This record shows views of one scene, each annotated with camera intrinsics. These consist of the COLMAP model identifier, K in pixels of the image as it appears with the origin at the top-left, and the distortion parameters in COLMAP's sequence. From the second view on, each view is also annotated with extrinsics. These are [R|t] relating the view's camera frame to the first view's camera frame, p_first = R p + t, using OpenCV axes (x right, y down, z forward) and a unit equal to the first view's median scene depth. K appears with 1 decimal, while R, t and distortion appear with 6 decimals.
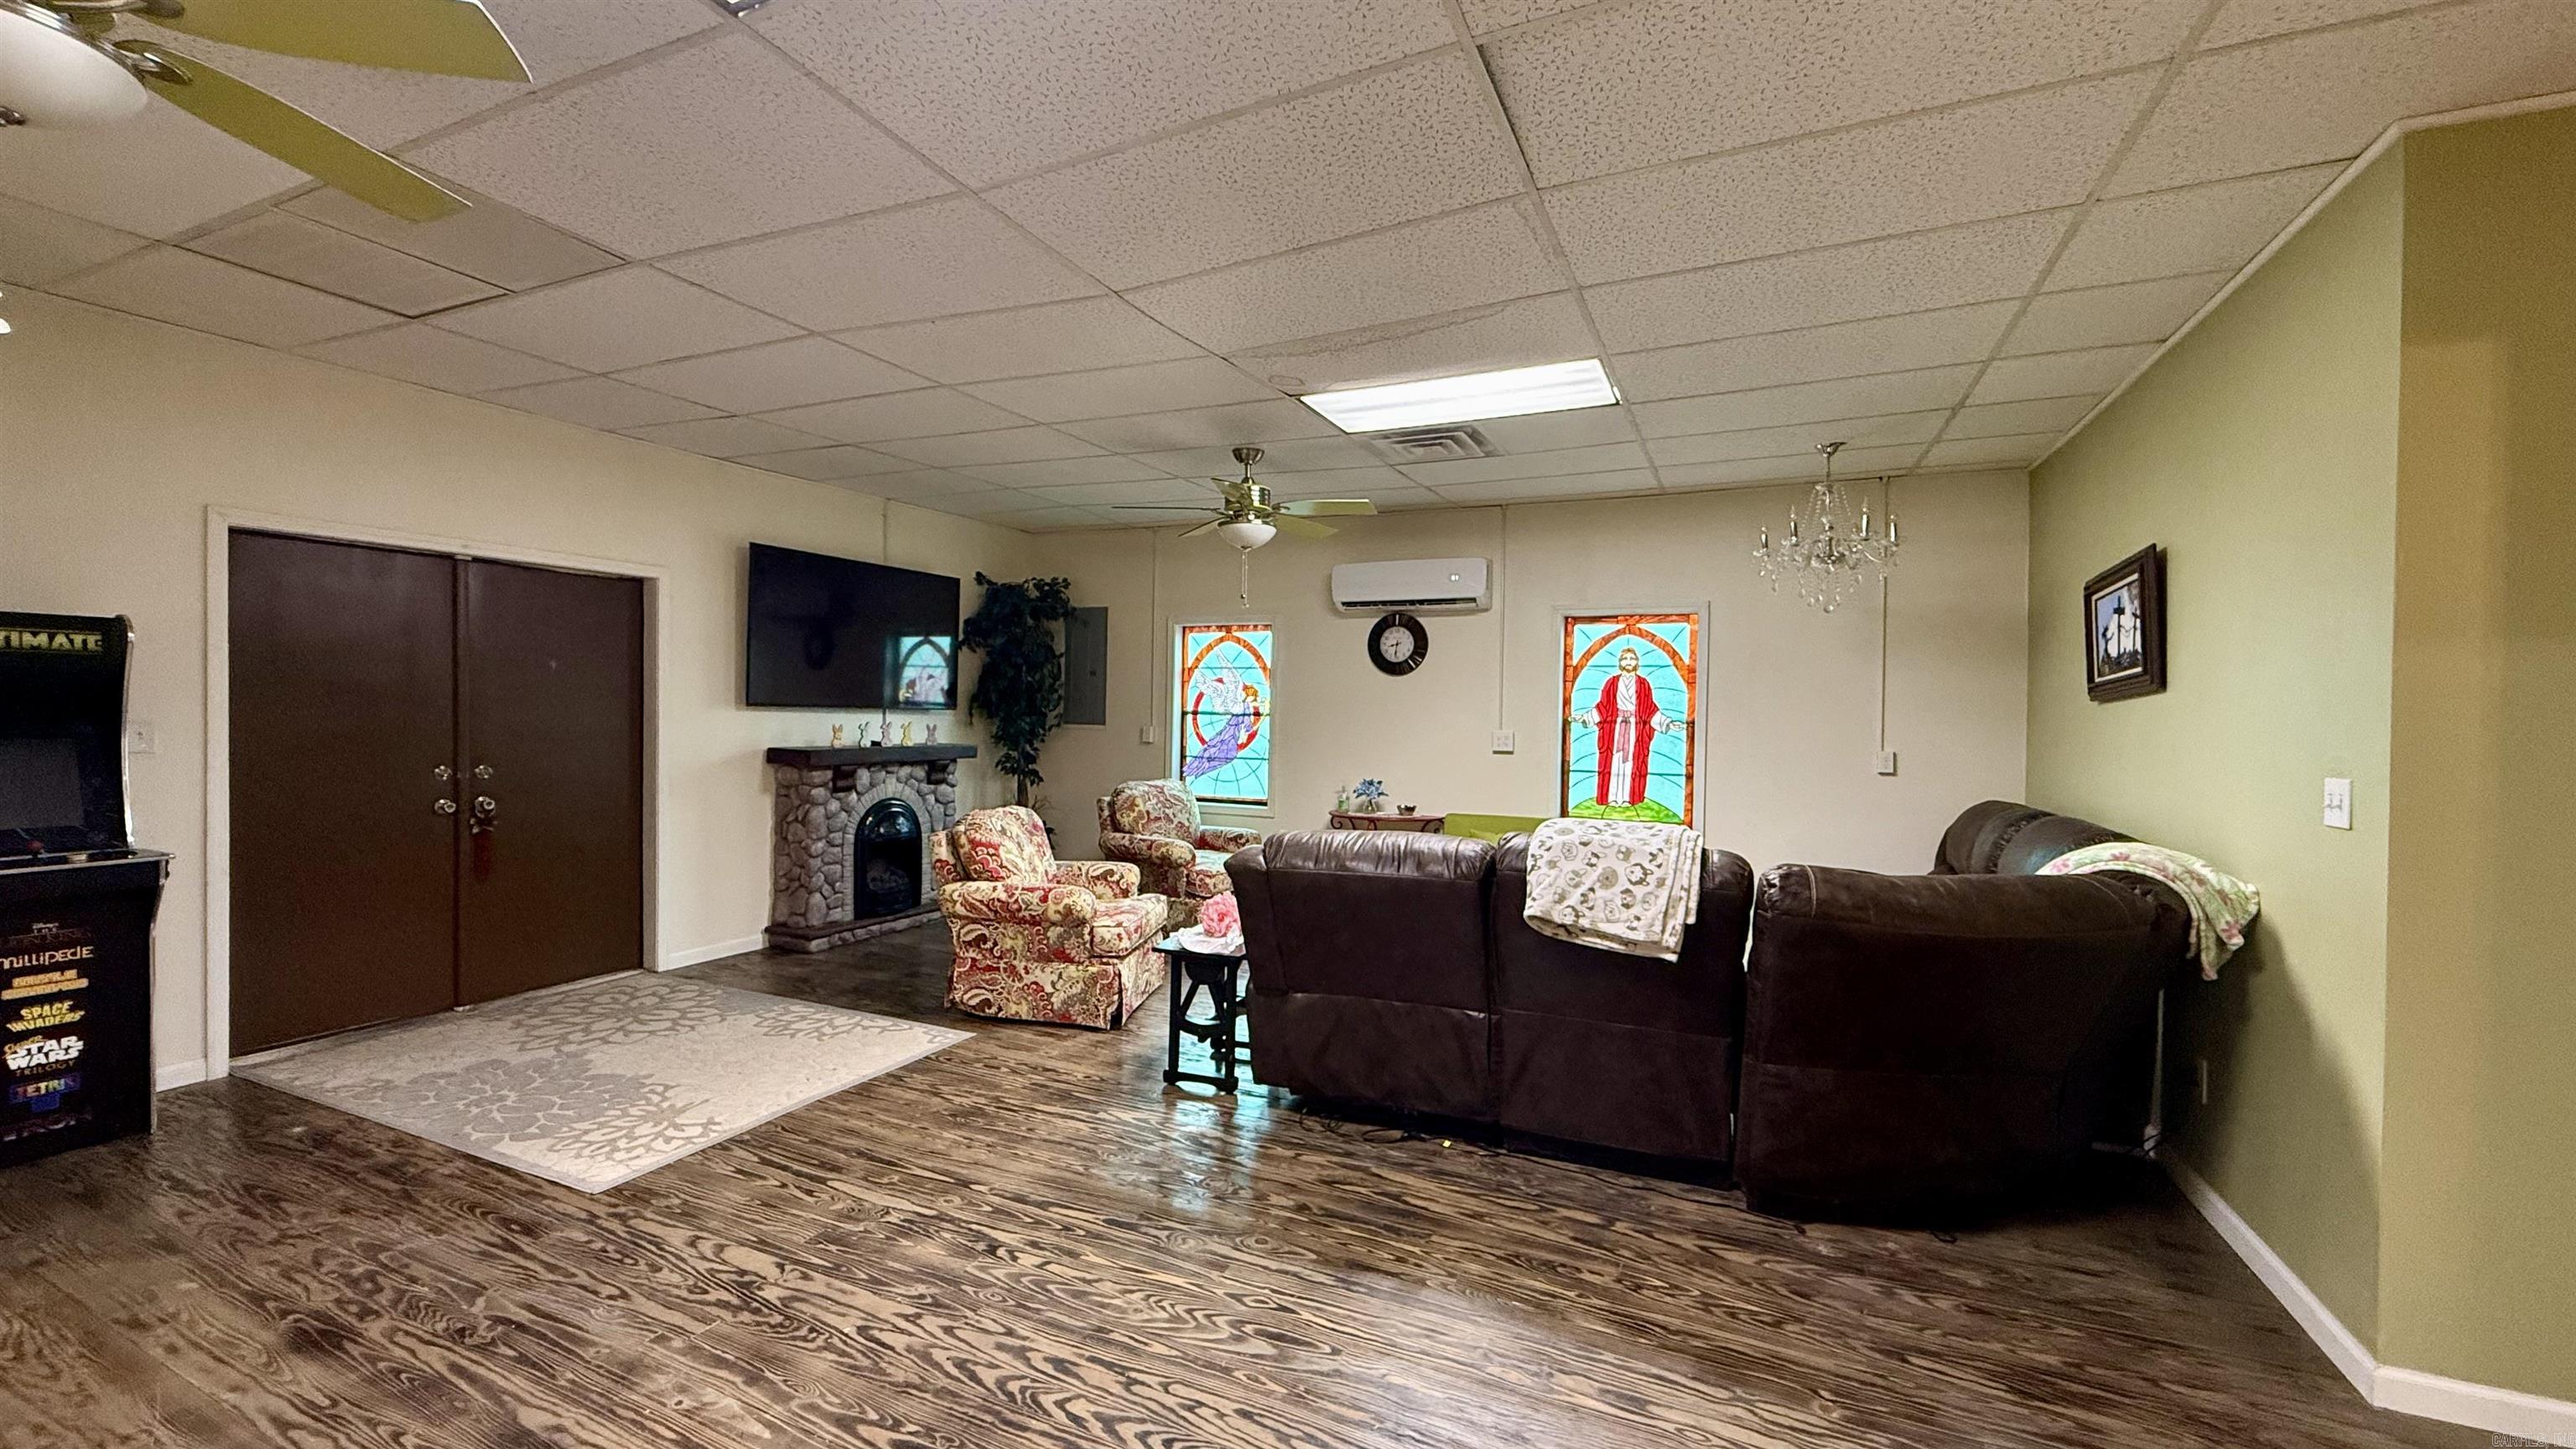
lens RADIAL K [[1022.3, 0, 1279.1], [0, 1022.3, 725.5], [0, 0, 1]] dist [0.000097, 0.000135]
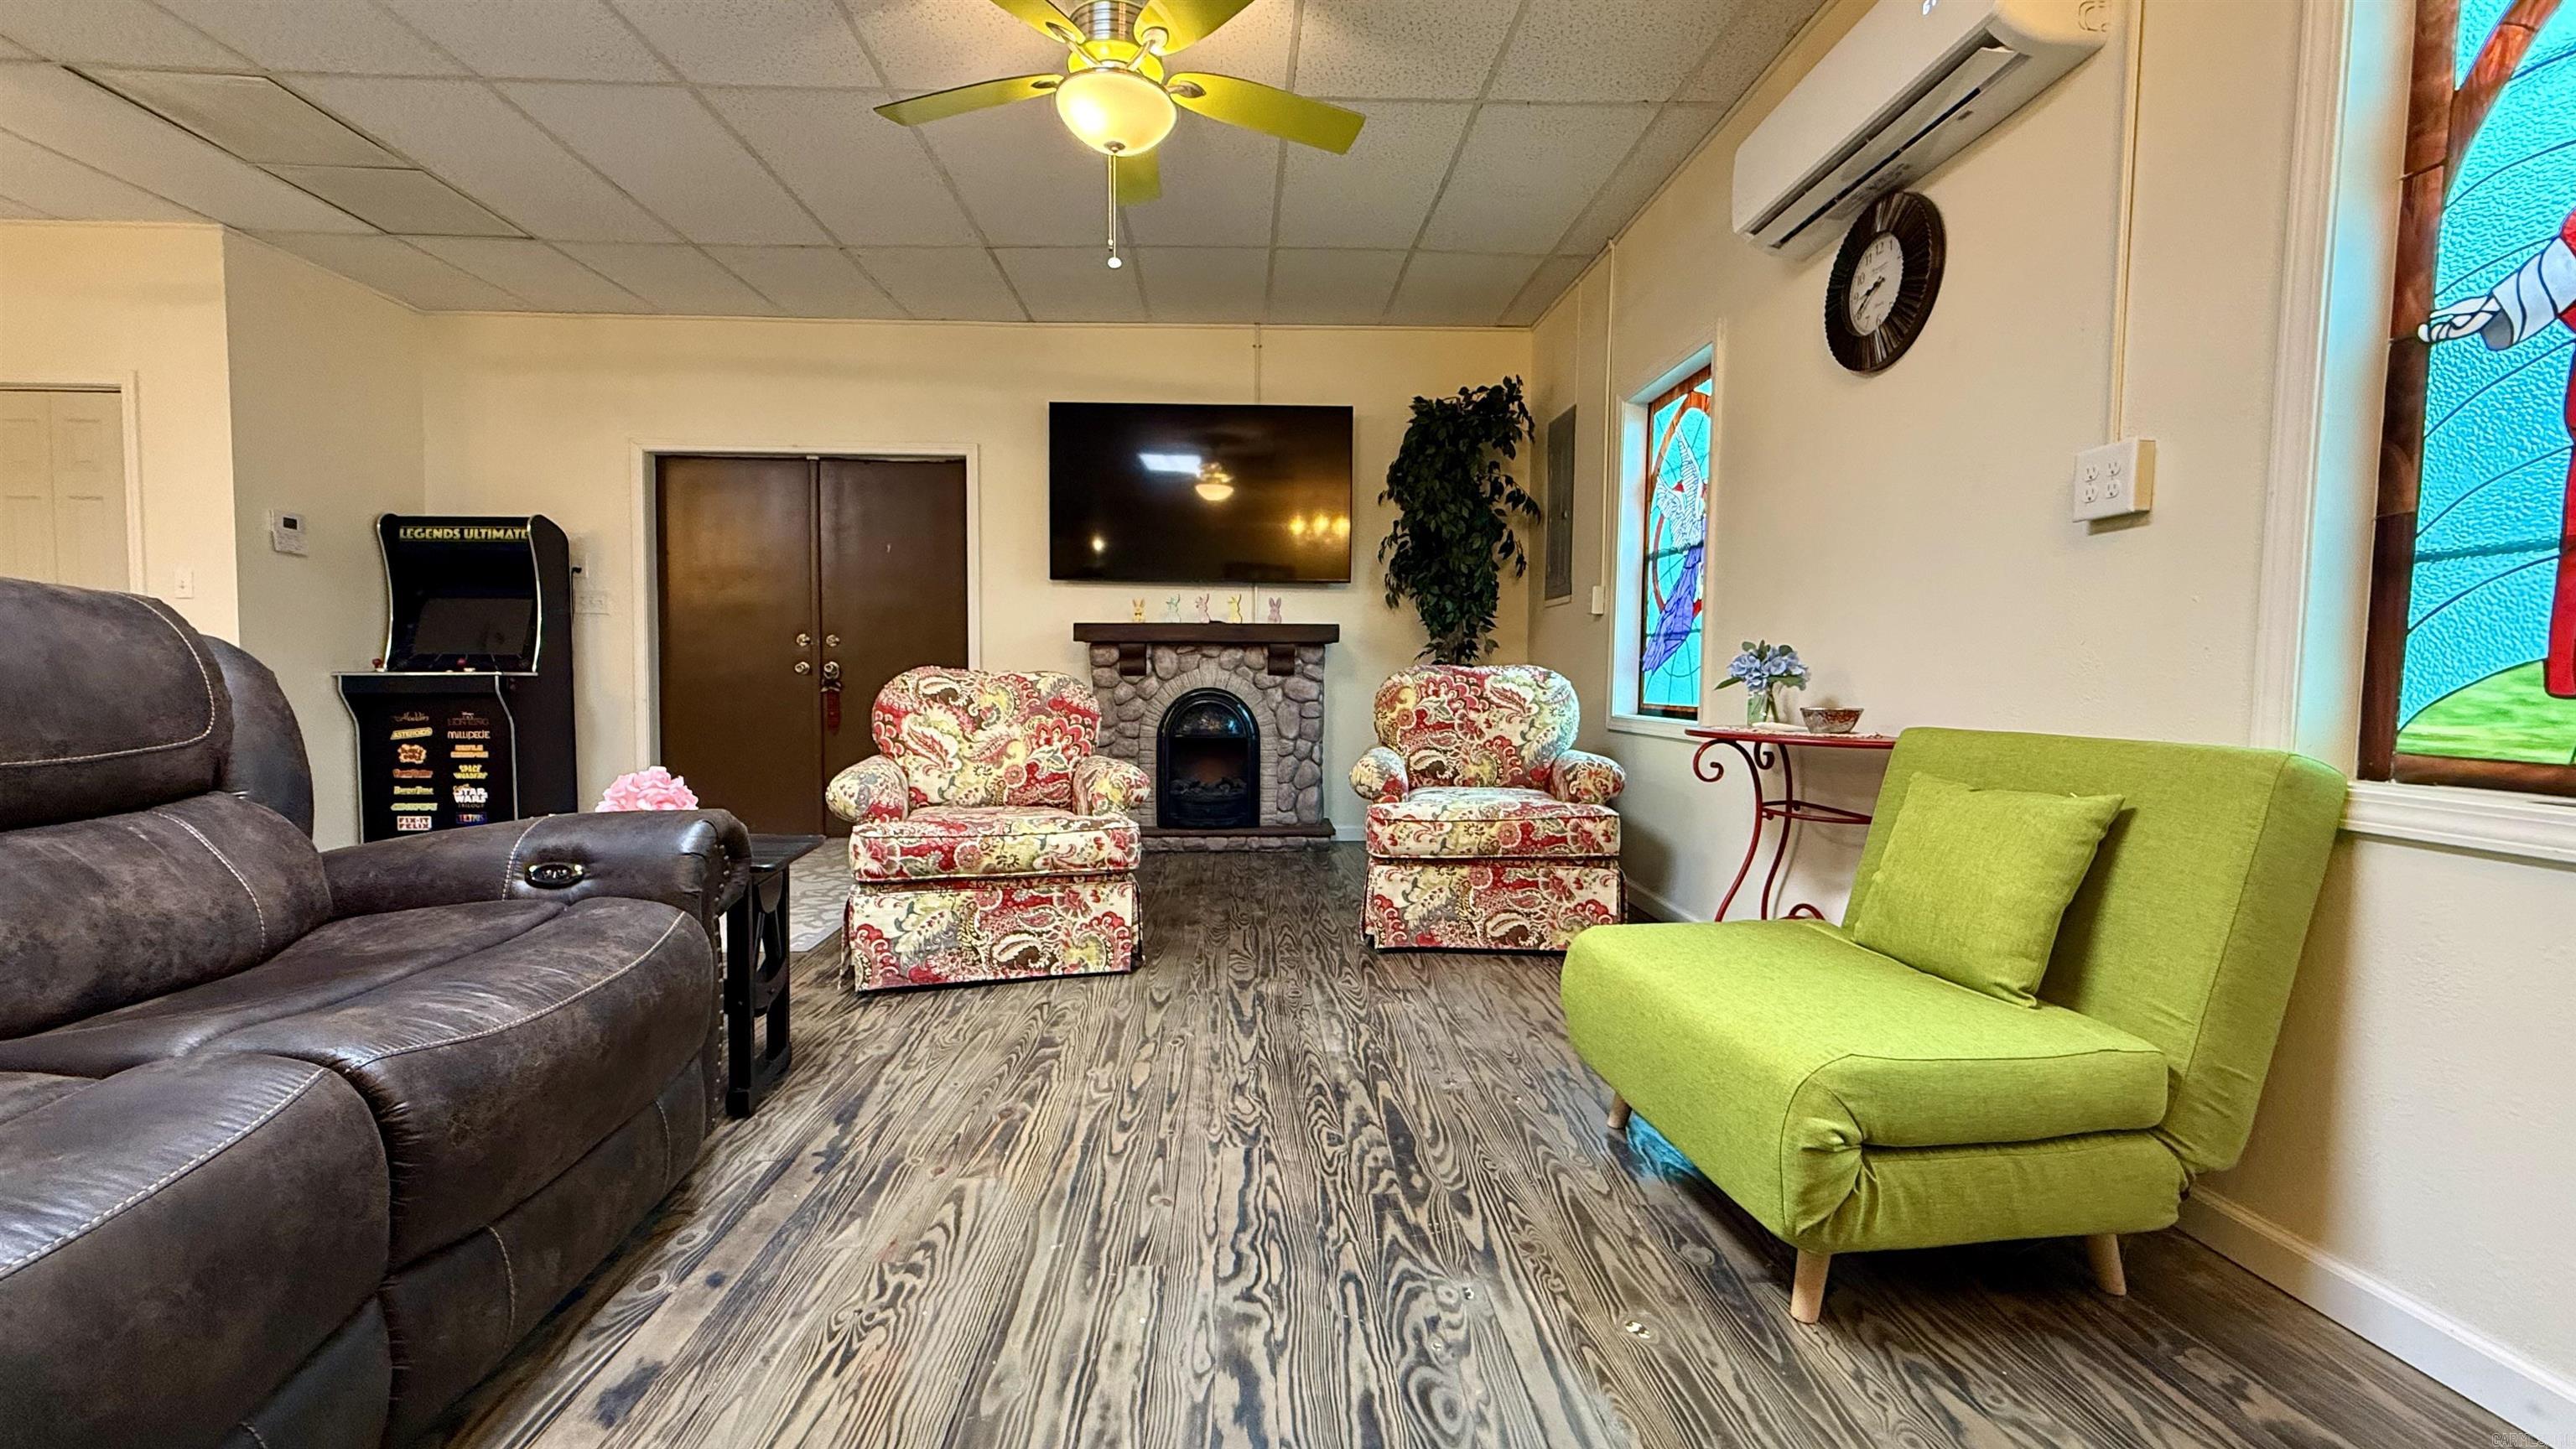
lens RADIAL K [[1022.3, 0, 1281.6], [0, 1022.3, 727.8], [0, 0, 1]] dist [0.000097, 0.000135]
pose [[0.473425, 0.029180, -0.880351, 0.515143], [-0.008586, 0.999557, 0.028514, 0.110792], [0.880792, -0.005941, 0.473465, 0.928375]]
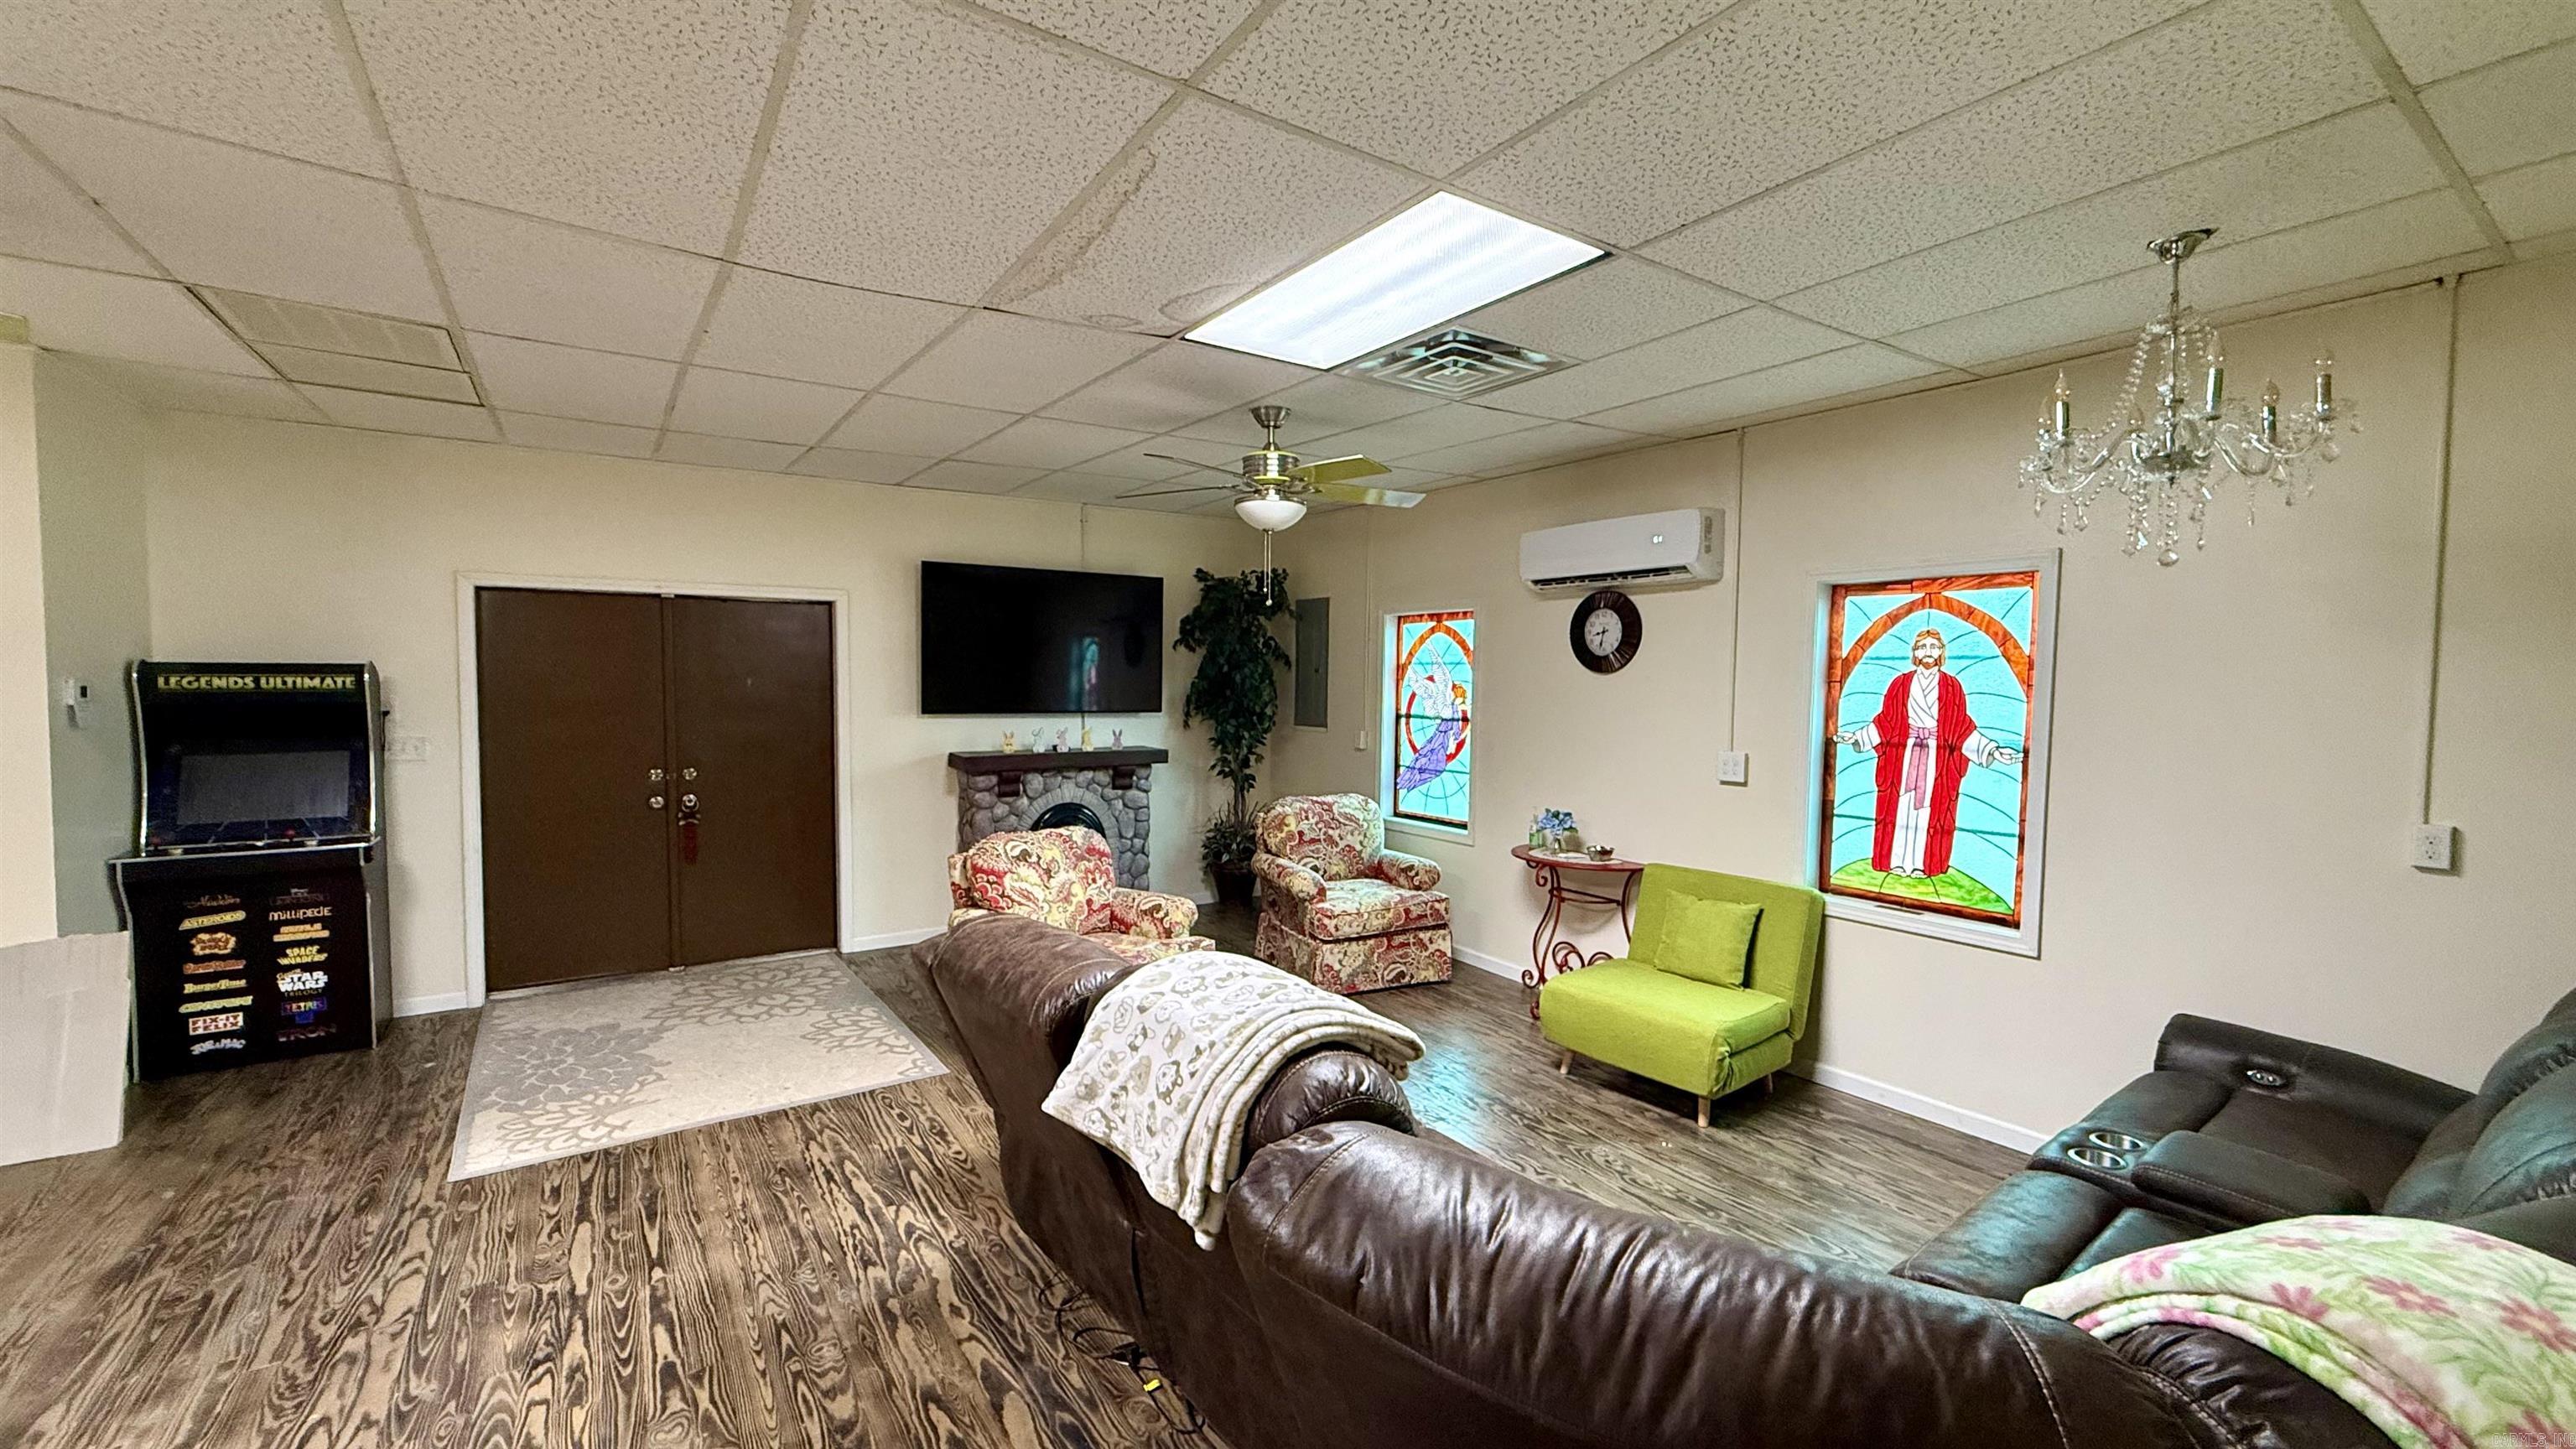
lens RADIAL K [[1022.3, 0, 1278.7], [0, 1022.3, 725.1], [0, 0, 1]] dist [0.000097, 0.000135]
pose [[0.860814, 0.013888, -0.508730, 0.435241], [-0.000861, 0.999666, 0.025833, -0.044548], [0.508918, -0.021799, 0.860539, 0.334975]]
